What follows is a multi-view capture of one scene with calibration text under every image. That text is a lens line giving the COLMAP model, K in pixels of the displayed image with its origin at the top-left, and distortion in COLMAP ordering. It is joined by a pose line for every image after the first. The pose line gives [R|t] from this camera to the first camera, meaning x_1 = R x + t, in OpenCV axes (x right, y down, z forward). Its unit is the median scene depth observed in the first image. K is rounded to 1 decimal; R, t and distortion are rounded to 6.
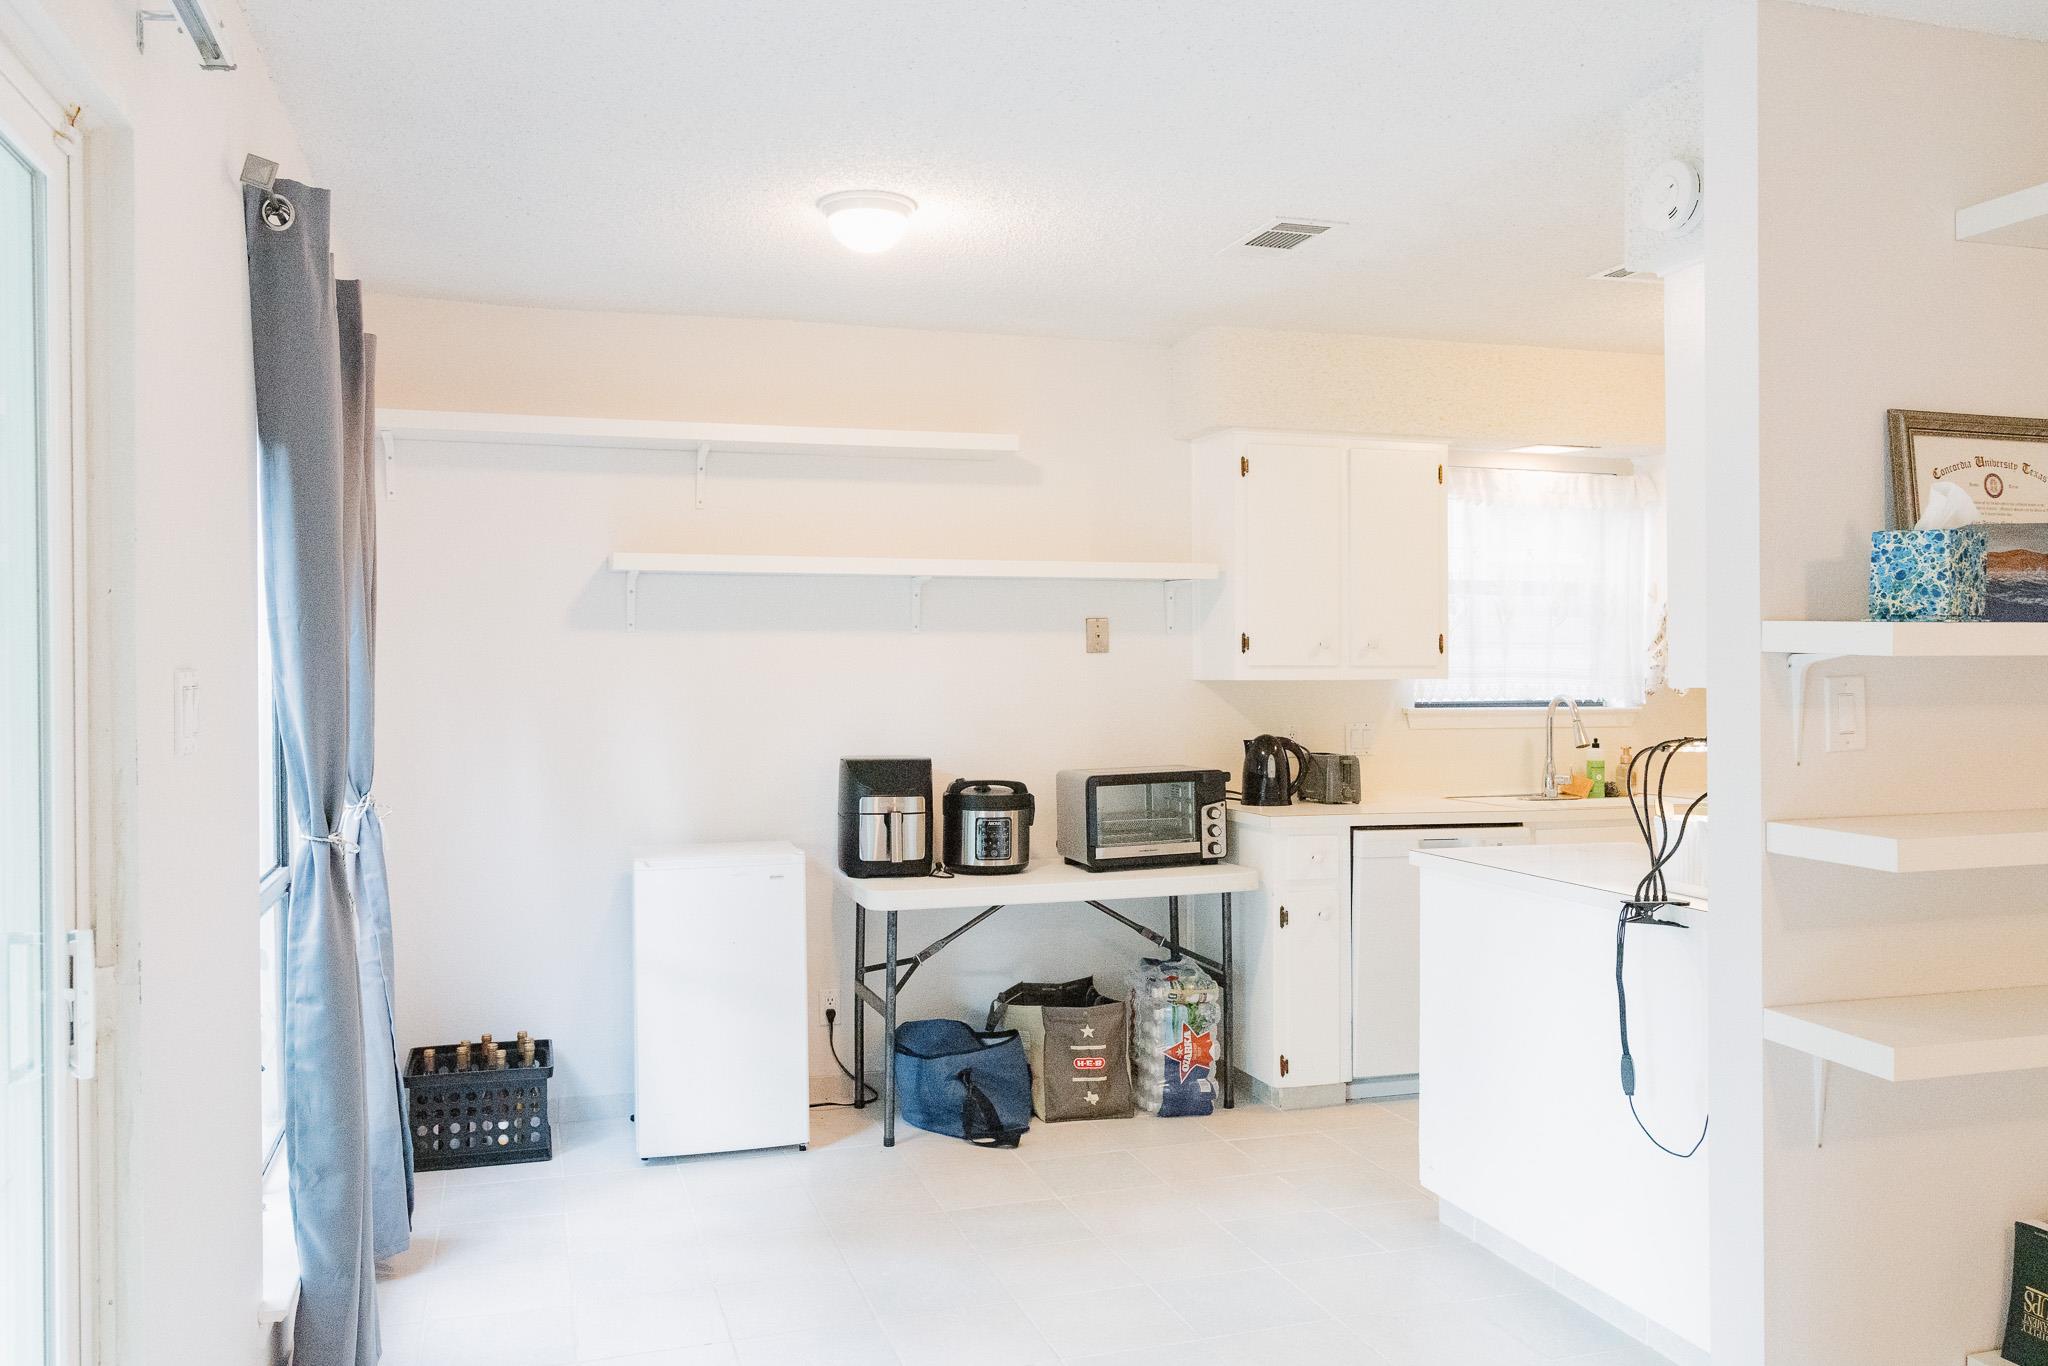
lens RADIAL K [[1636.4, 0, 1020.8], [0, 1636.4, 682.2], [0, 0, 1]] dist [0.008516, 0.009603]
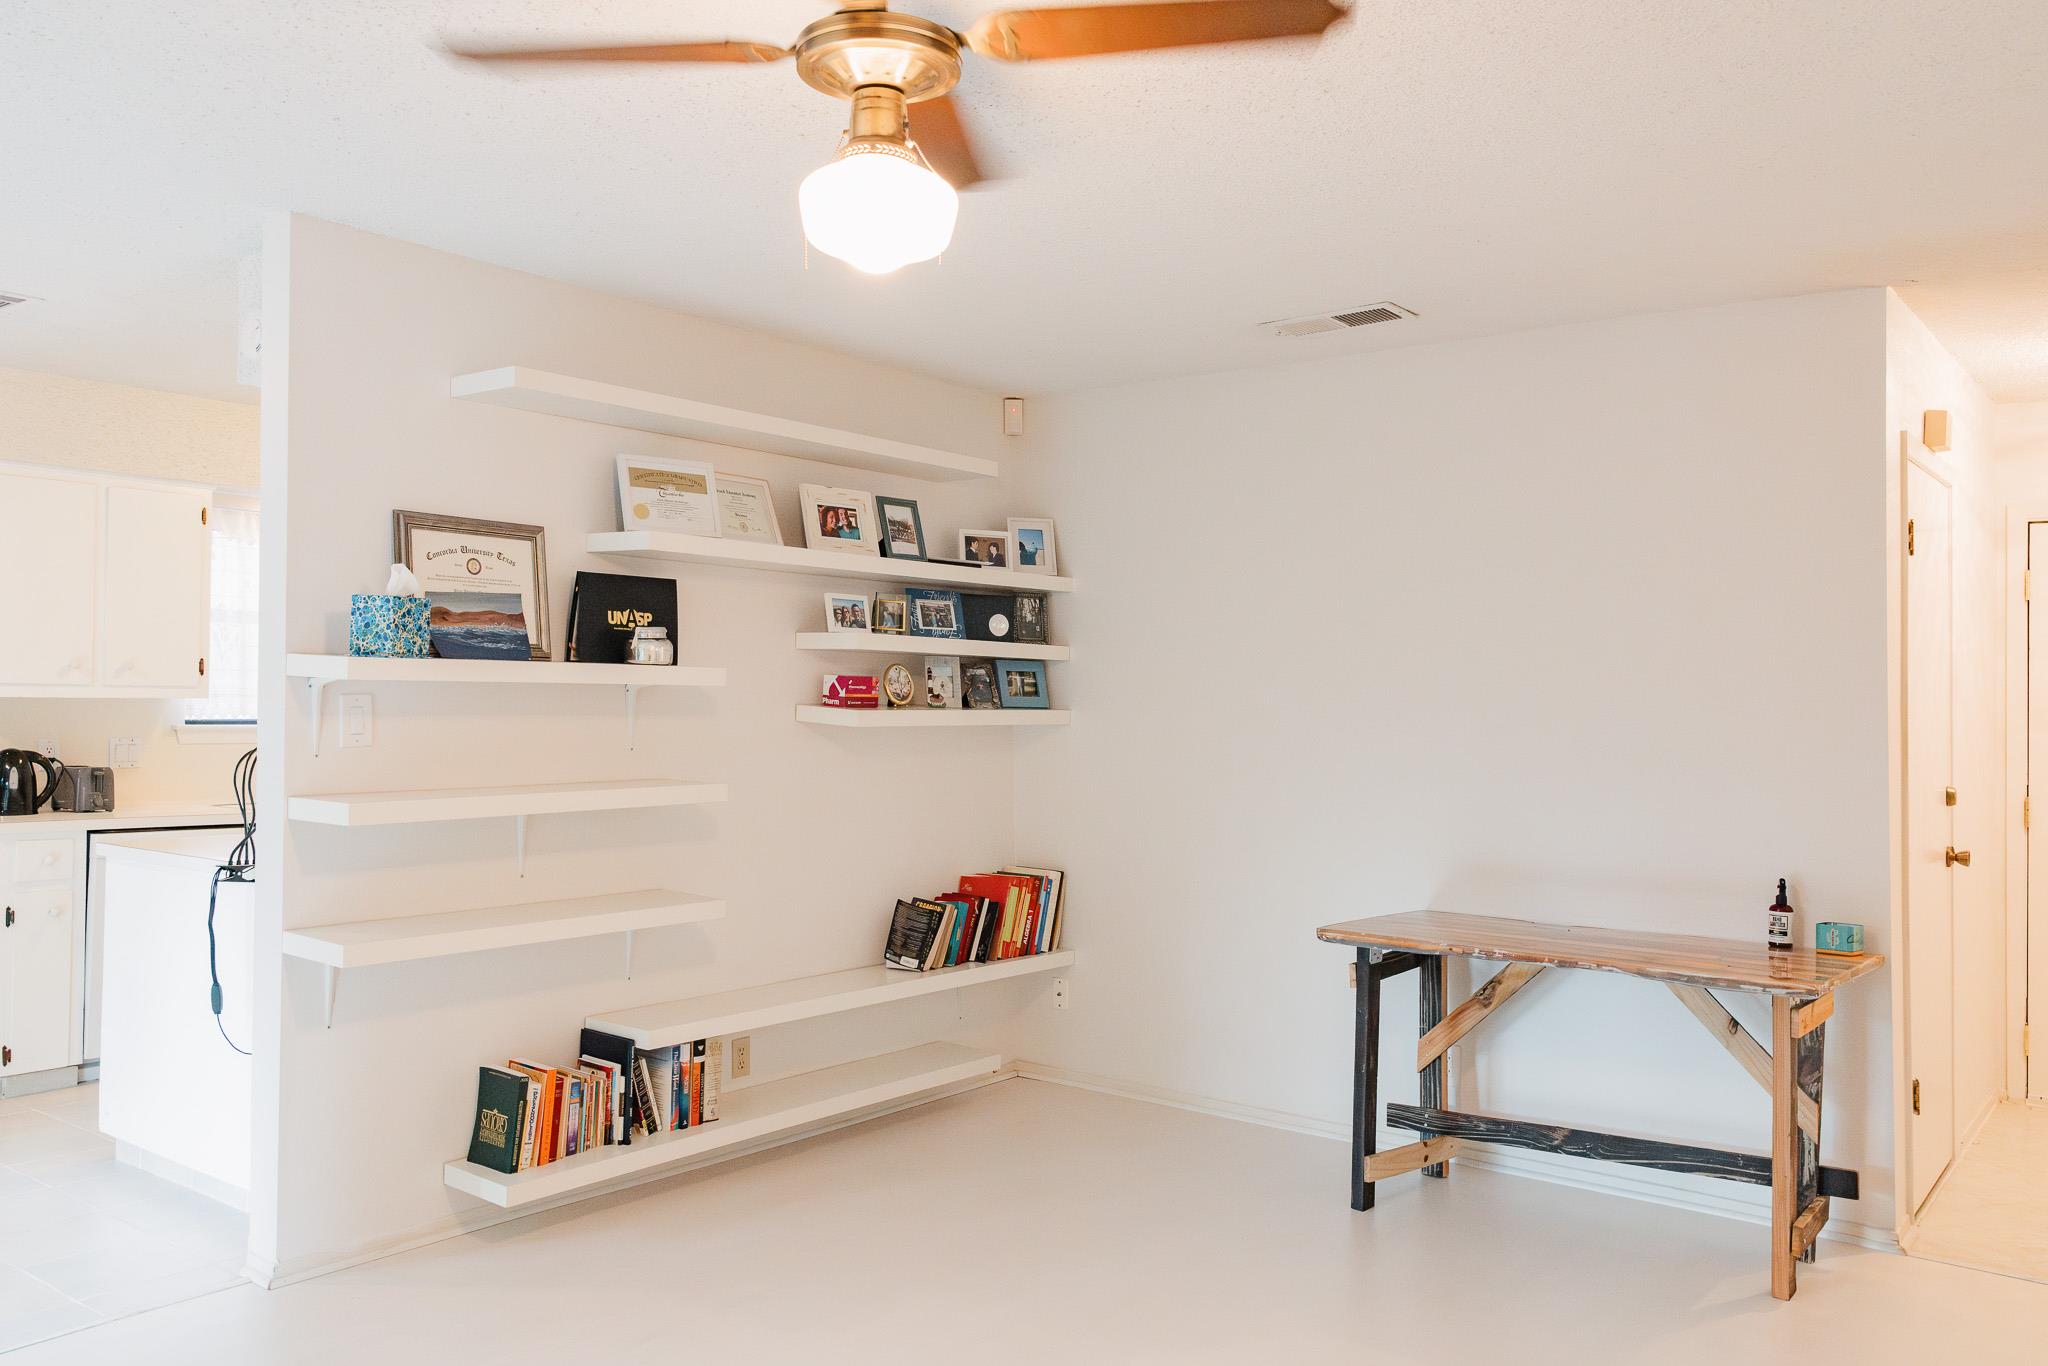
lens RADIAL K [[1636.4, 0, 1027.6], [0, 1636.4, 679.3], [0, 0, 1]] dist [0.008516, 0.009603]
pose [[0.823302, 0.020486, 0.567234, 0.169903], [-0.009521, 0.999706, -0.022285, 0.009319], [-0.567524, 0.012947, 0.823255, -0.484930]]
